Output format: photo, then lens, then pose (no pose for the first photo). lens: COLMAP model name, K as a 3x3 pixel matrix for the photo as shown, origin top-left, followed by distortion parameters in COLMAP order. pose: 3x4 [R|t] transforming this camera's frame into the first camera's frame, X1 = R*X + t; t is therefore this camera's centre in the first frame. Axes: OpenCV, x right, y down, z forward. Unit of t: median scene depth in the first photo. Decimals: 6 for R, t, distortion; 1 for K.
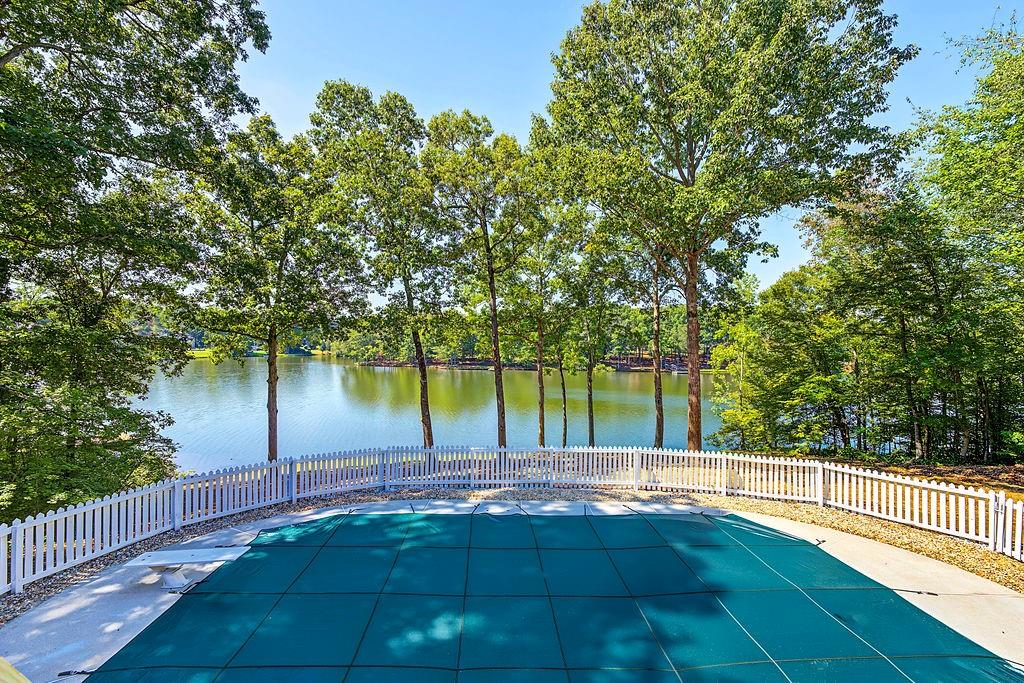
lens RADIAL K [[419.9, 0, 510.7], [0, 419.9, 353.5], [0, 0, 1]] dist [0.001594, 0.000003]
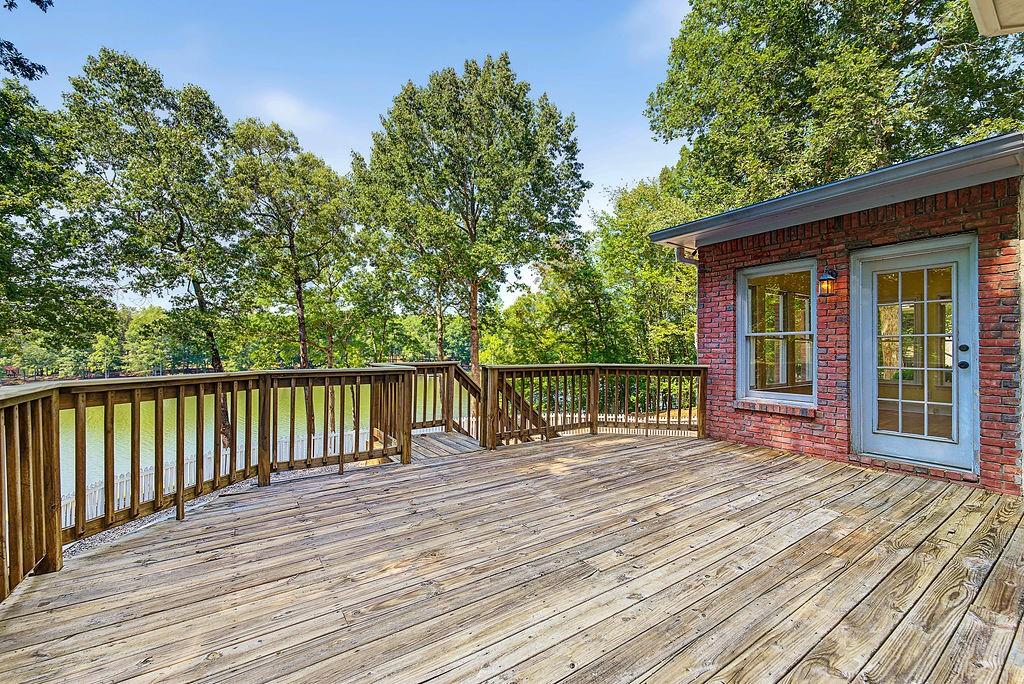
lens RADIAL K [[419.9, 0, 510.7], [0, 419.9, 354.0], [0, 0, 1]] dist [0.001594, 0.000003]
pose [[0.831294, -0.005927, 0.555802, -0.235968], [0.012804, 0.999882, -0.008488, 0.008506], [-0.555686, 0.014172, 0.831271, -0.211460]]
